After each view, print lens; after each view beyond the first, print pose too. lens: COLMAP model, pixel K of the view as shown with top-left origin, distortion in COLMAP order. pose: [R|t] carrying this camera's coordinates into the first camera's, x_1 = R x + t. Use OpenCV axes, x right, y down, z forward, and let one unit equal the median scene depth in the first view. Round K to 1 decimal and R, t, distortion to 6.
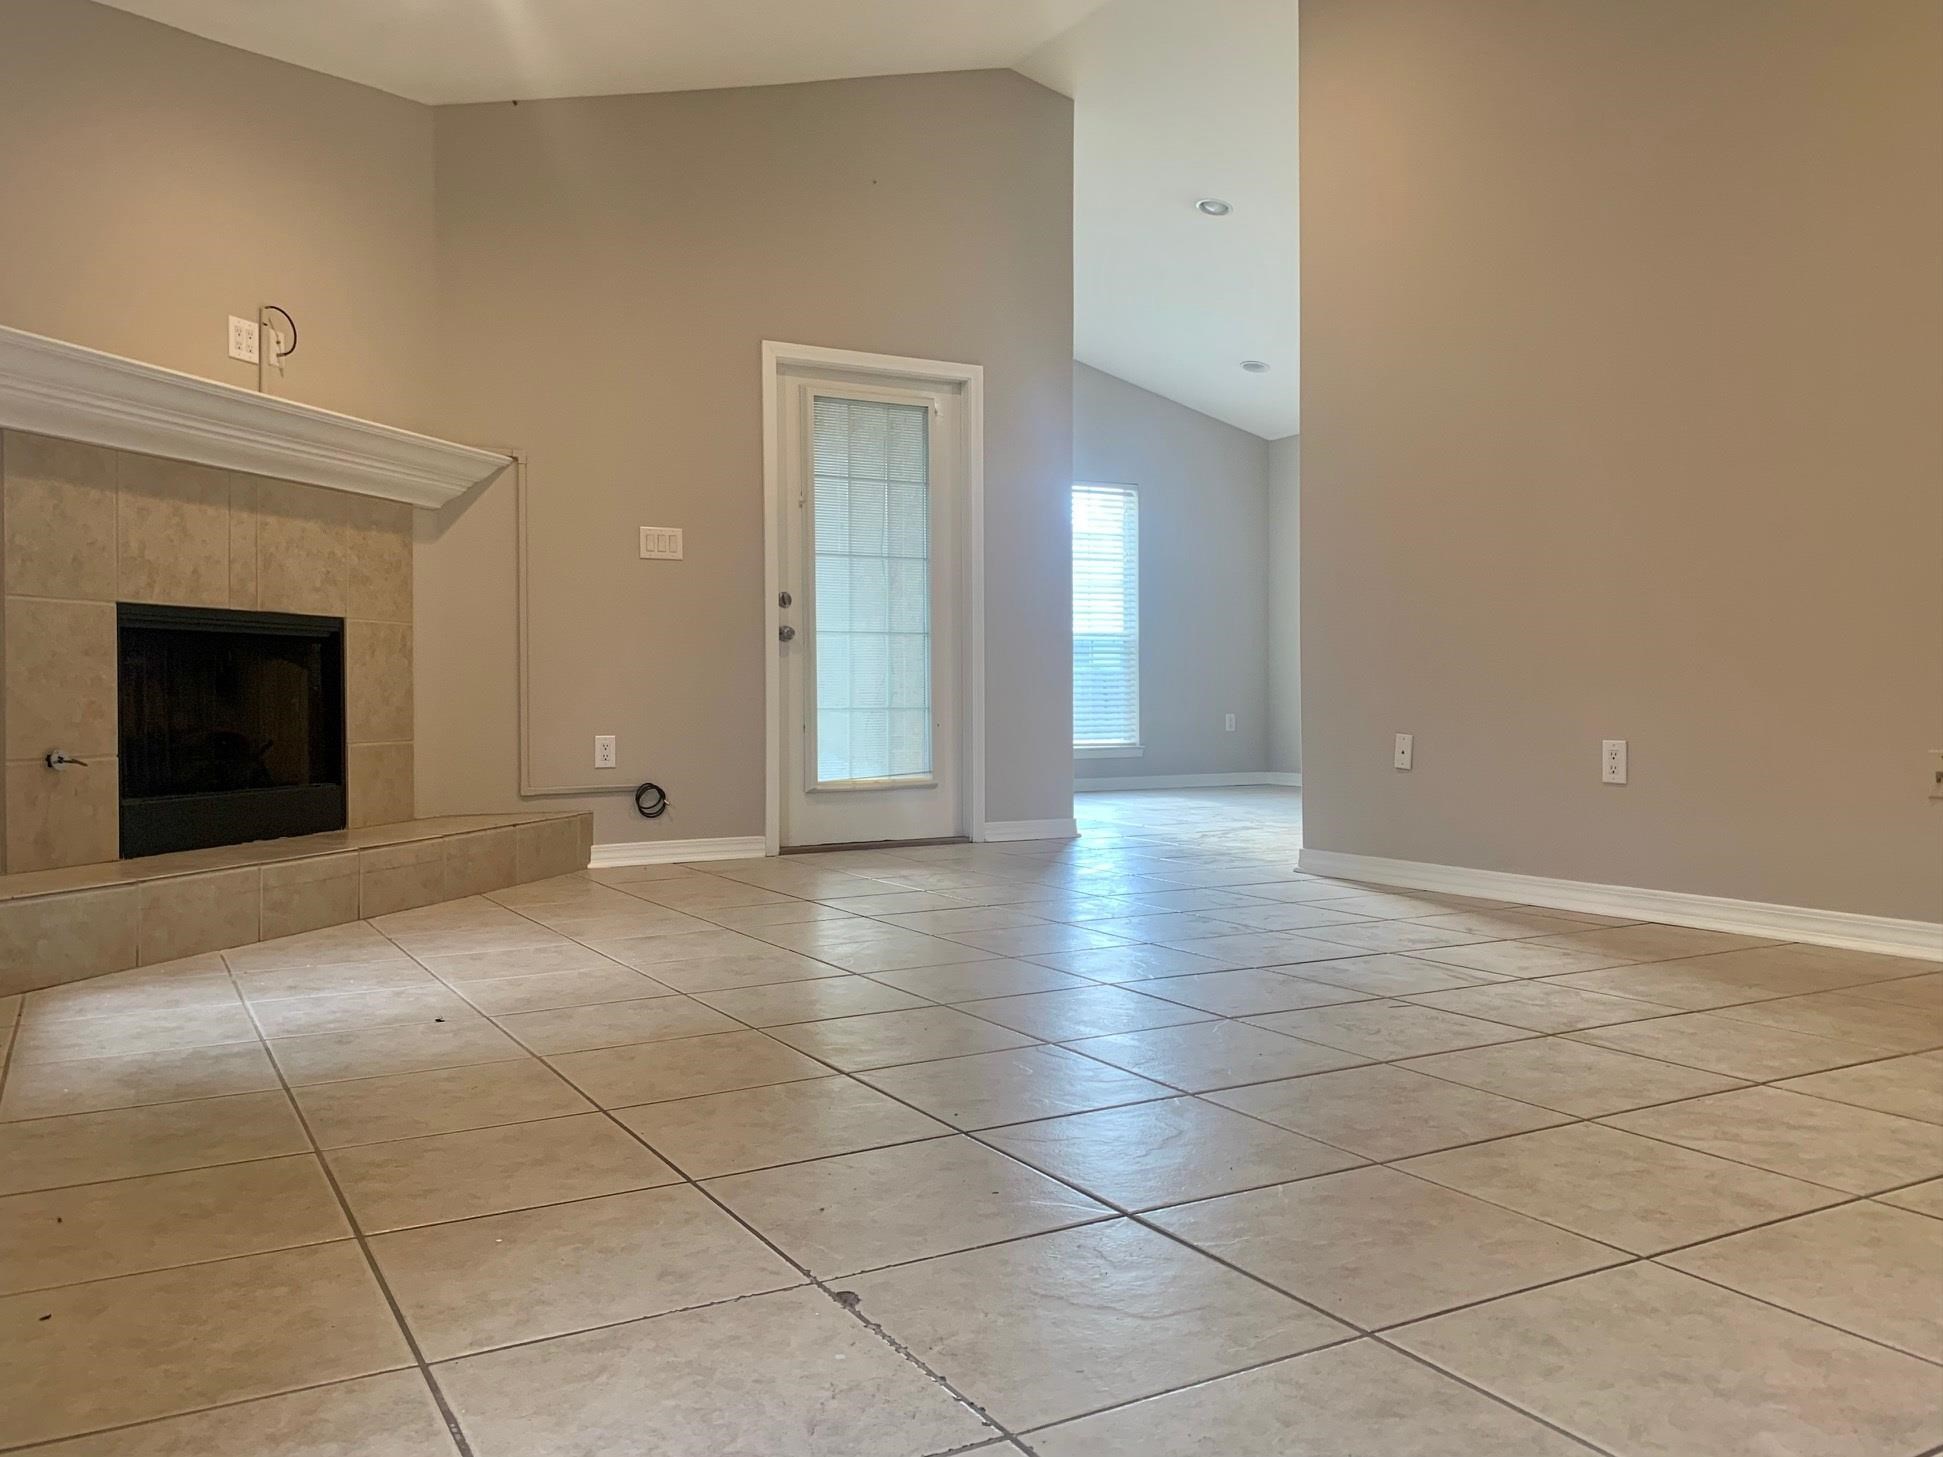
lens RADIAL K [[1562.7, 0, 971.5], [0, 1562.7, 728.5], [0, 0, 1]] dist [0.001513, -0.002058]
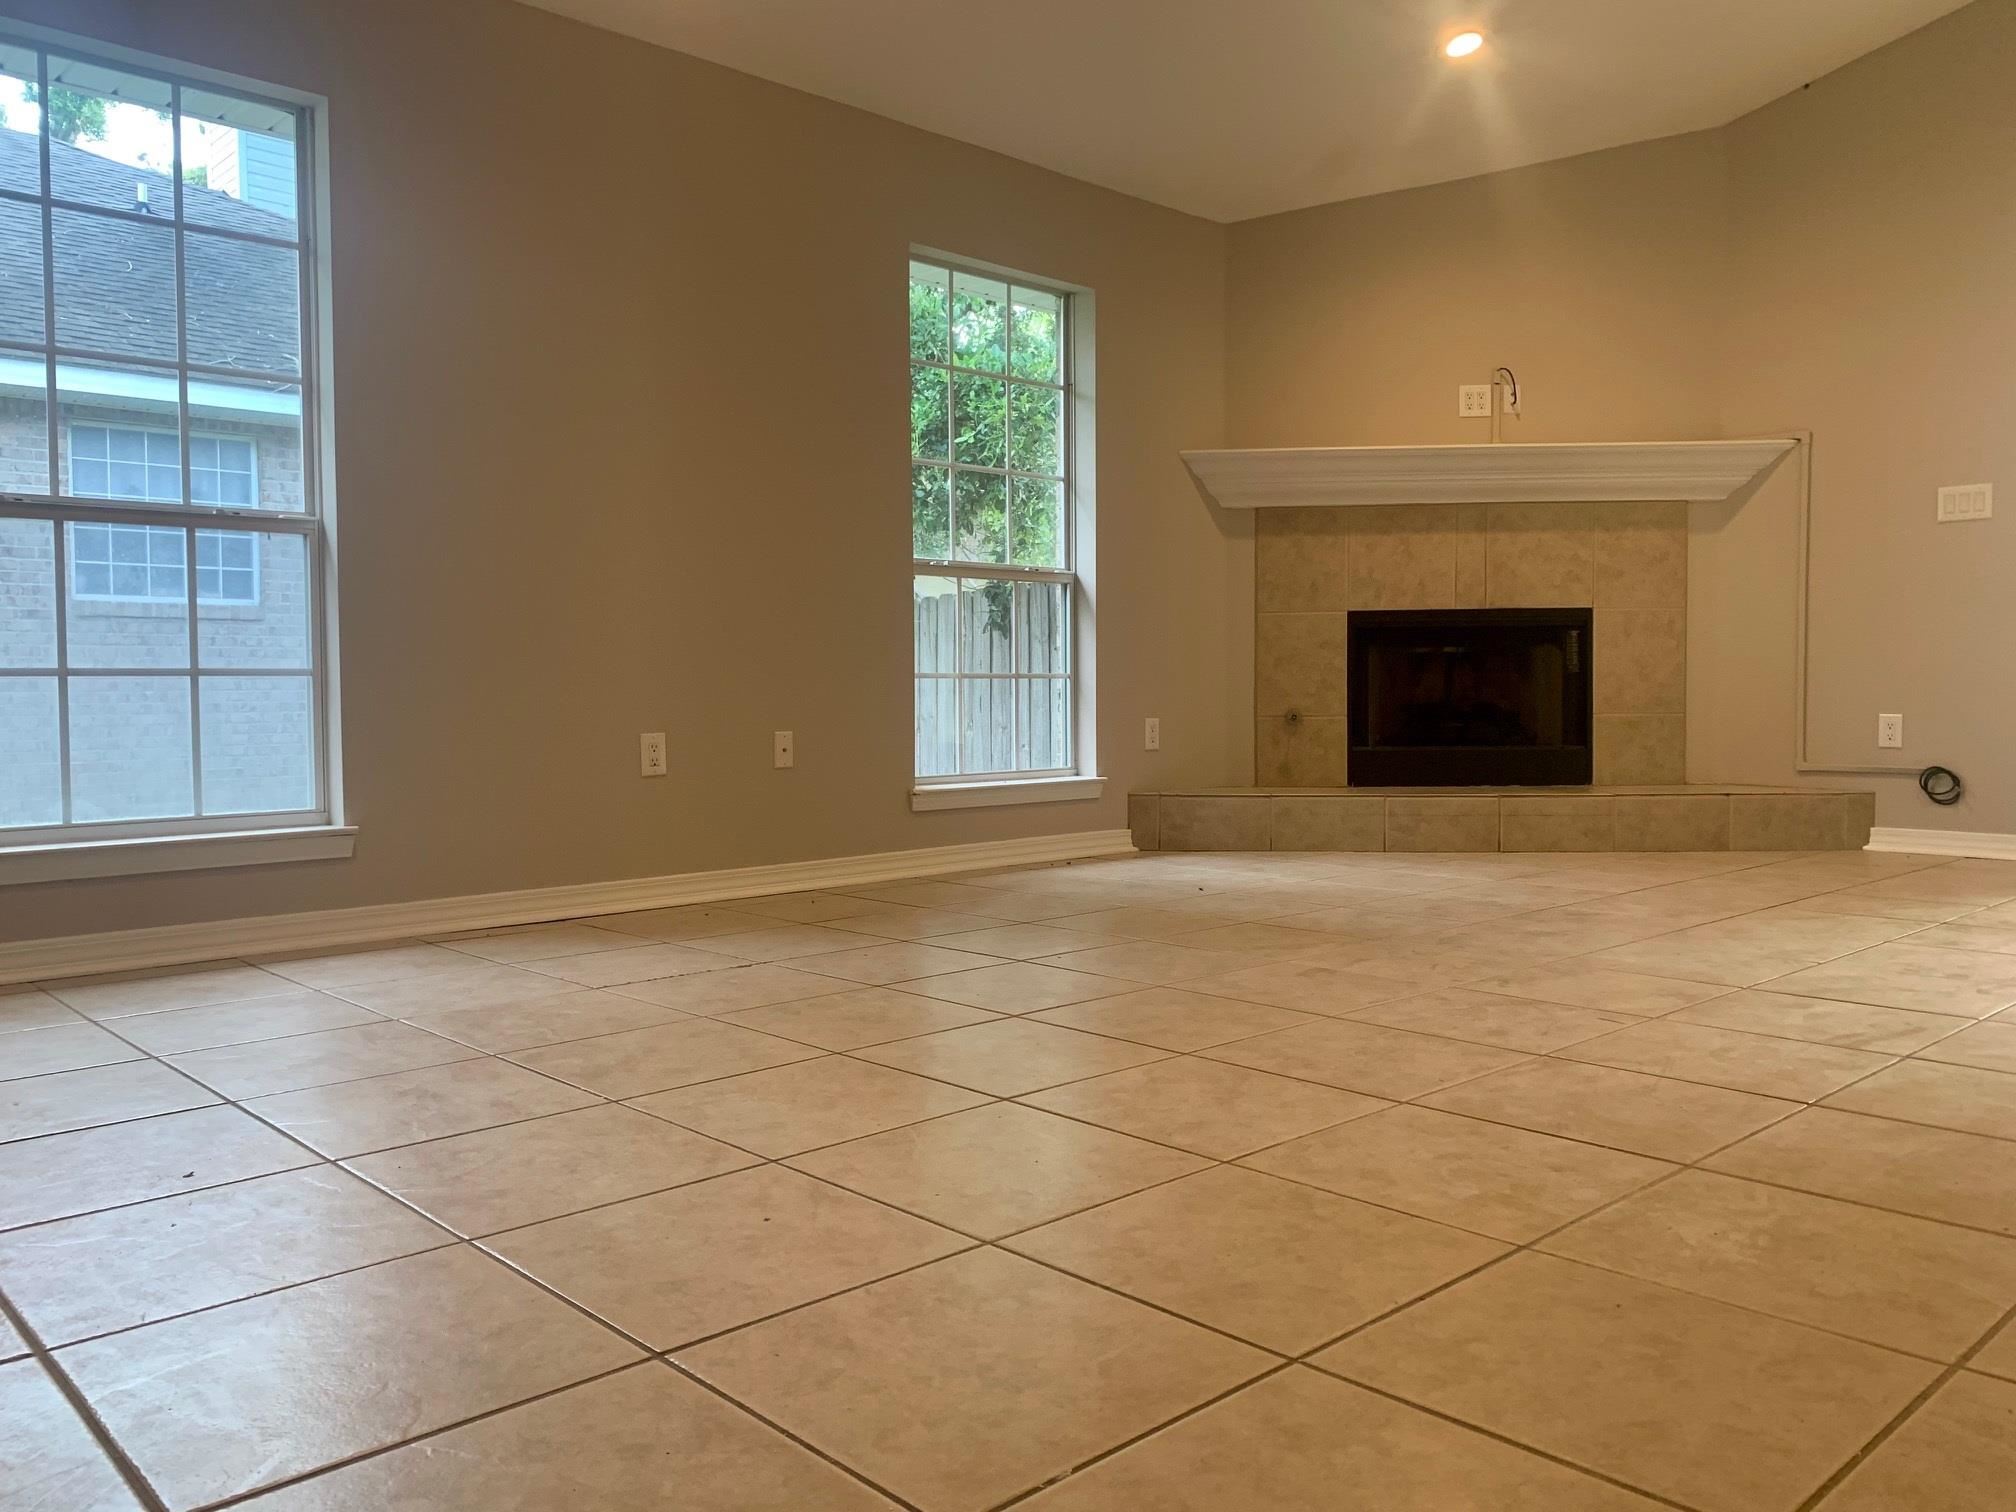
lens RADIAL K [[1543.3, 0, 1008.0], [0, 1543.3, 756.0], [0, 0, 1]] dist [0.031020, -0.001041]
pose [[0.222159, 0.049507, -0.973753, 0.652093], [-0.017494, 0.998752, 0.046787, -0.005579], [0.974853, 0.006641, 0.222748, 0.298816]]
